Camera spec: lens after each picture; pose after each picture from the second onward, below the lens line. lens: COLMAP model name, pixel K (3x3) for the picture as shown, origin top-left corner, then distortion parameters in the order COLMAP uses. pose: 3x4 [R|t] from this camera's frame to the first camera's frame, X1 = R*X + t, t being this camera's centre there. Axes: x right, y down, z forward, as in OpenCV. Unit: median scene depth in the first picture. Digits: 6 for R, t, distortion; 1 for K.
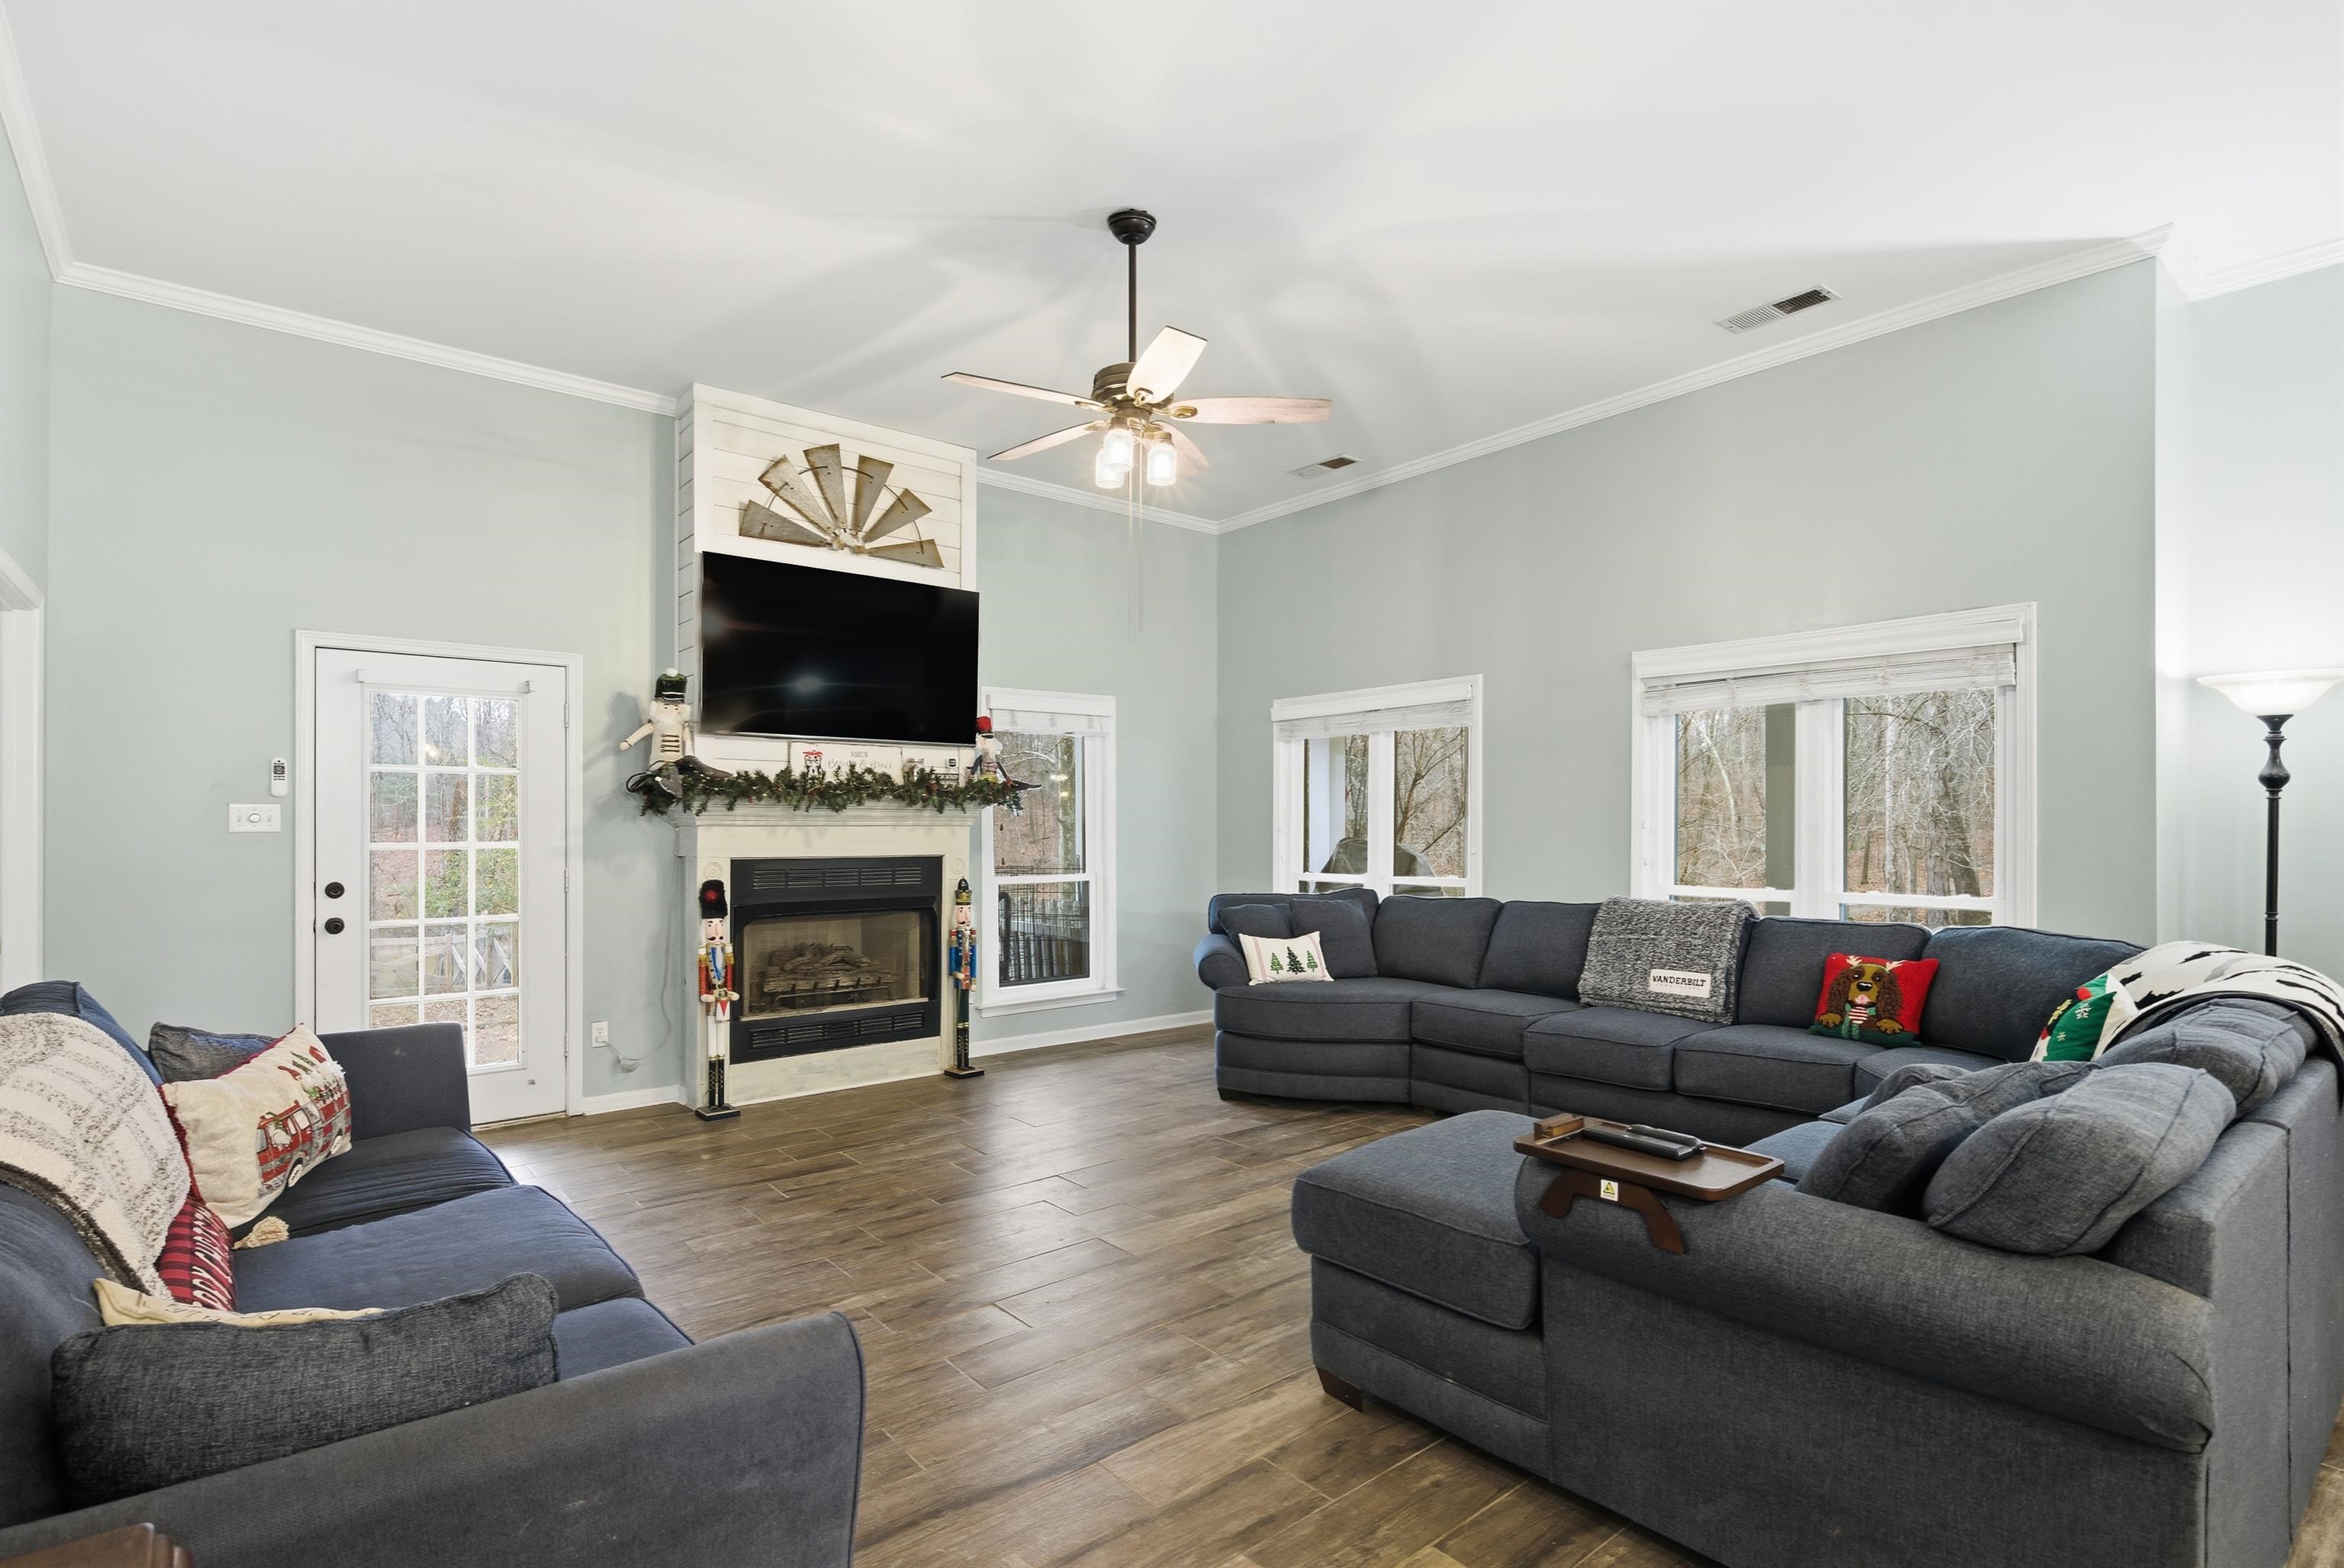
lens RADIAL K [[1143.4, 0, 1154.2], [0, 1143.4, 821.2], [0, 0, 1]] dist [0.001512, -0.003529]
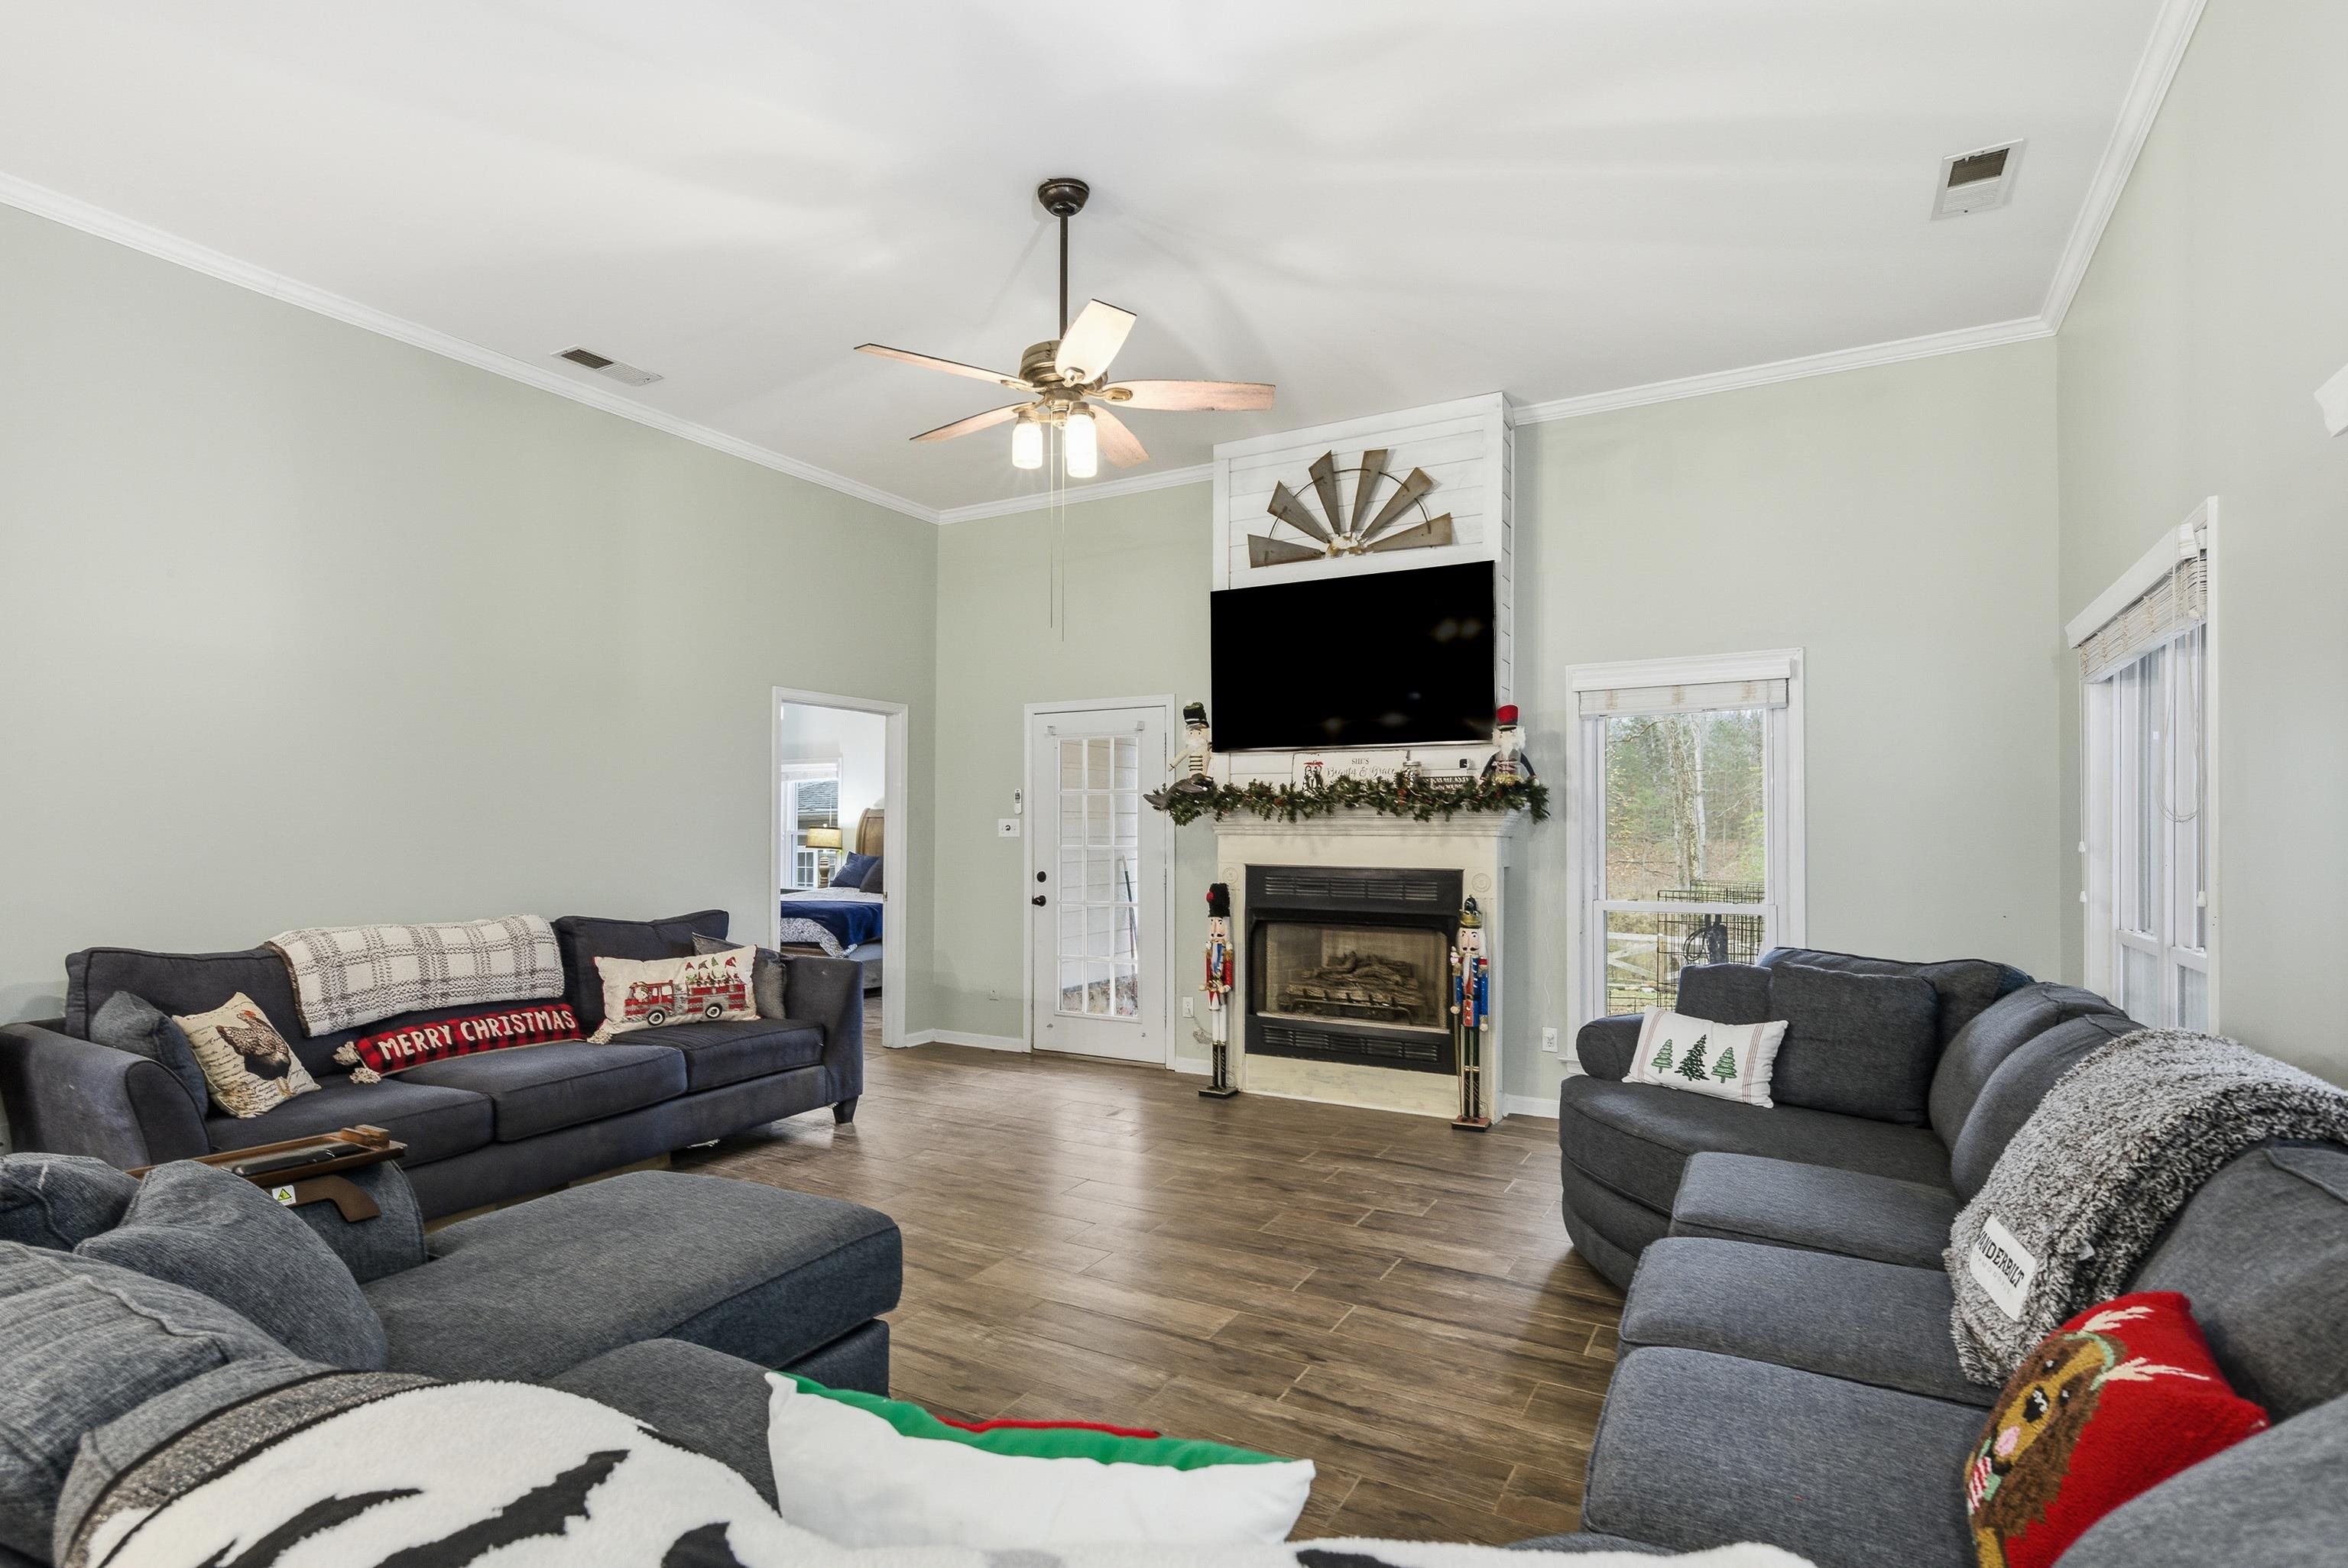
lens RADIAL K [[1145.3, 0, 1140.3], [0, 1145.3, 812.2], [0, 0, 1]] dist [0.001512, -0.003529]
pose [[0.347022, -0.013783, -0.937756, 0.618934], [-0.000870, 0.999887, -0.015018, -0.000818], [0.937856, 0.006027, 0.346971, 0.521131]]
